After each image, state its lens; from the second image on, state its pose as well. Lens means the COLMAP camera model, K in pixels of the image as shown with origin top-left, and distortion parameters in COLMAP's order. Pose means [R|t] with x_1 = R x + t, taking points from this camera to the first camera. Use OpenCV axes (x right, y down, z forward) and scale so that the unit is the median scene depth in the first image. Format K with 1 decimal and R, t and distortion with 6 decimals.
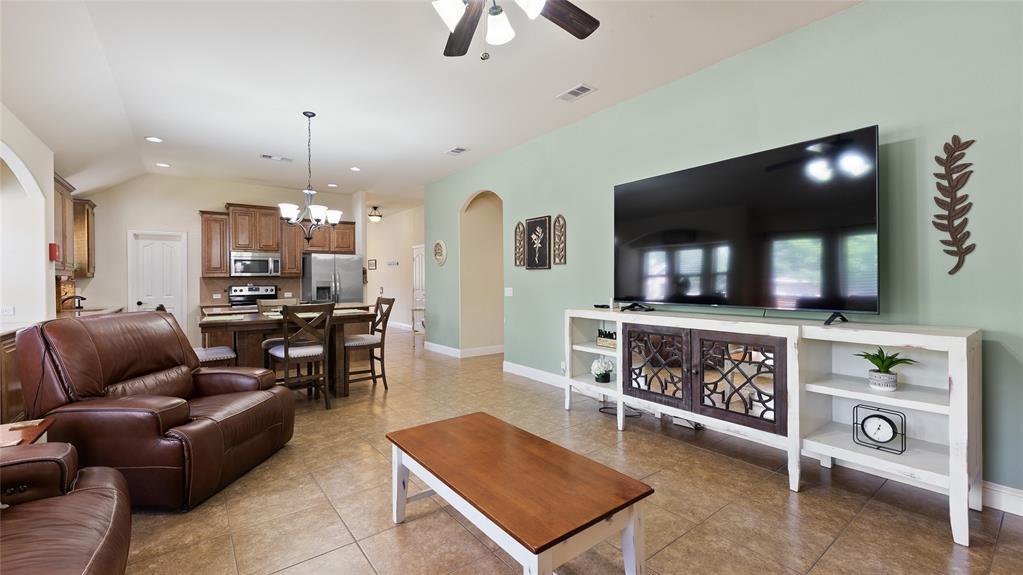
lens RADIAL K [[421.8, 0, 517.6], [0, 421.8, 283.9], [0, 0, 1]] dist [-0.002763, 0.000381]
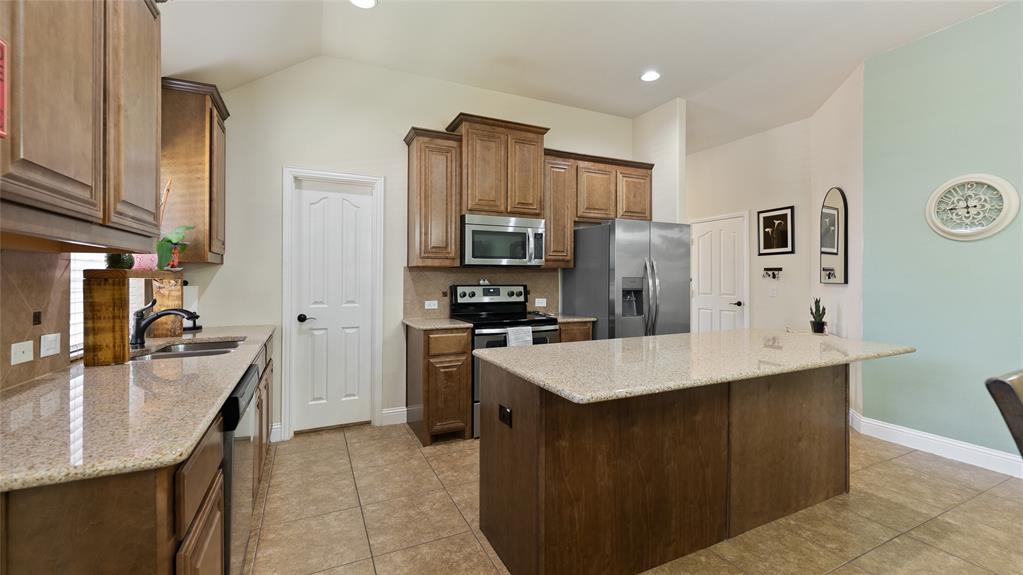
lens RADIAL K [[421.8, 0, 517.9], [0, 421.8, 282.7], [0, 0, 1]] dist [-0.002763, 0.000381]
pose [[0.978970, 0.012025, -0.203651, -0.501755], [-0.011358, 0.999926, 0.004442, -0.000969], [0.203689, -0.002035, 0.979033, 0.517295]]
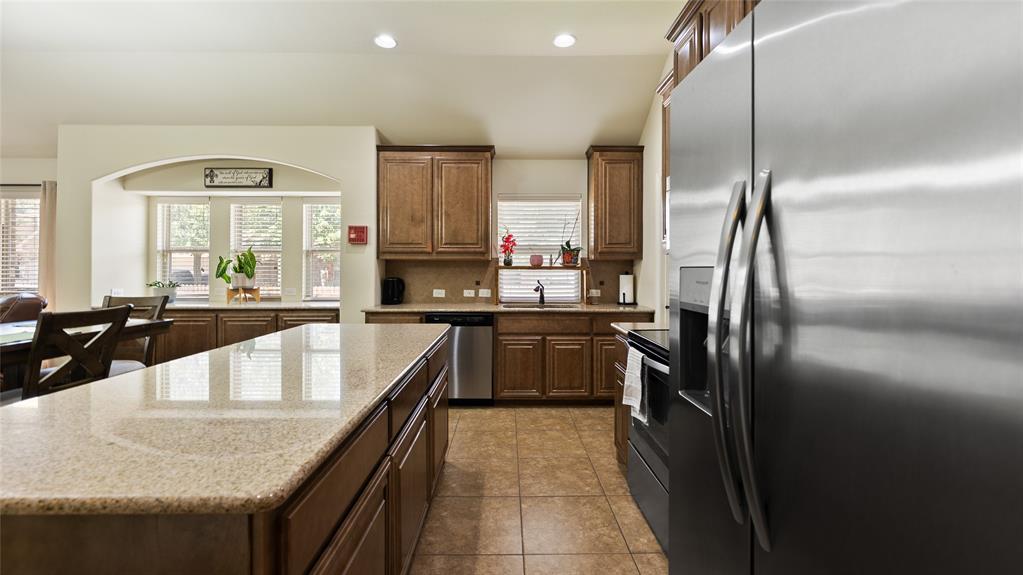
lens RADIAL K [[421.8, 0, 510.3], [0, 421.8, 266.2], [0, 0, 1]] dist [-0.002763, 0.000381]
pose [[-0.605402, 0.005107, -0.795904, -0.324663], [-0.002379, 0.999963, 0.008225, -0.009089], [0.795917, 0.006873, -0.605367, 1.052473]]
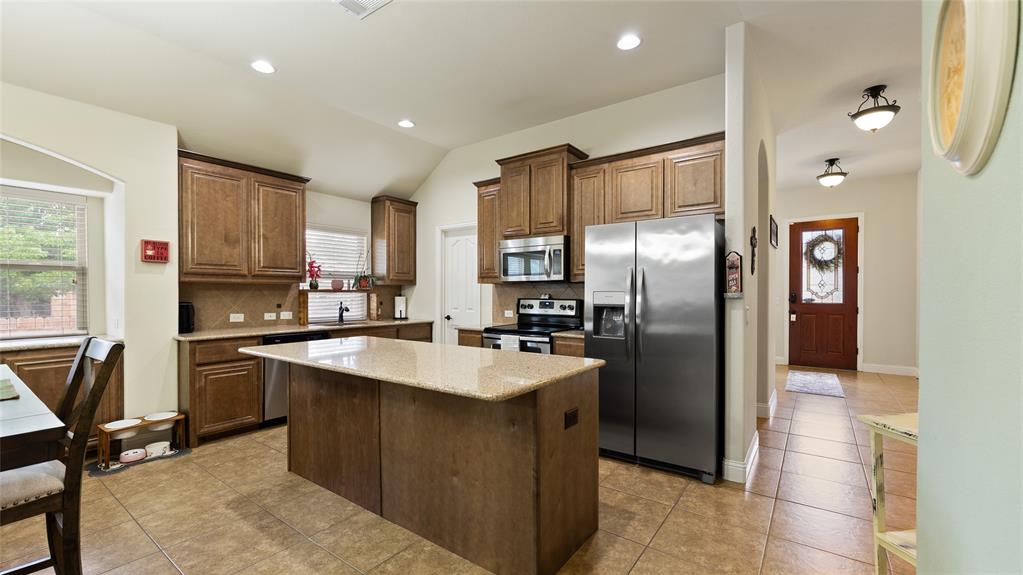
lens RADIAL K [[421.8, 0, 510.4], [0, 421.8, 296.5], [0, 0, 1]] dist [-0.002763, 0.000381]
pose [[0.277163, 0.017430, -0.960665, -0.097230], [-0.010086, 0.999833, 0.015231, -0.006749], [0.960770, 0.005468, 0.277293, 0.813575]]
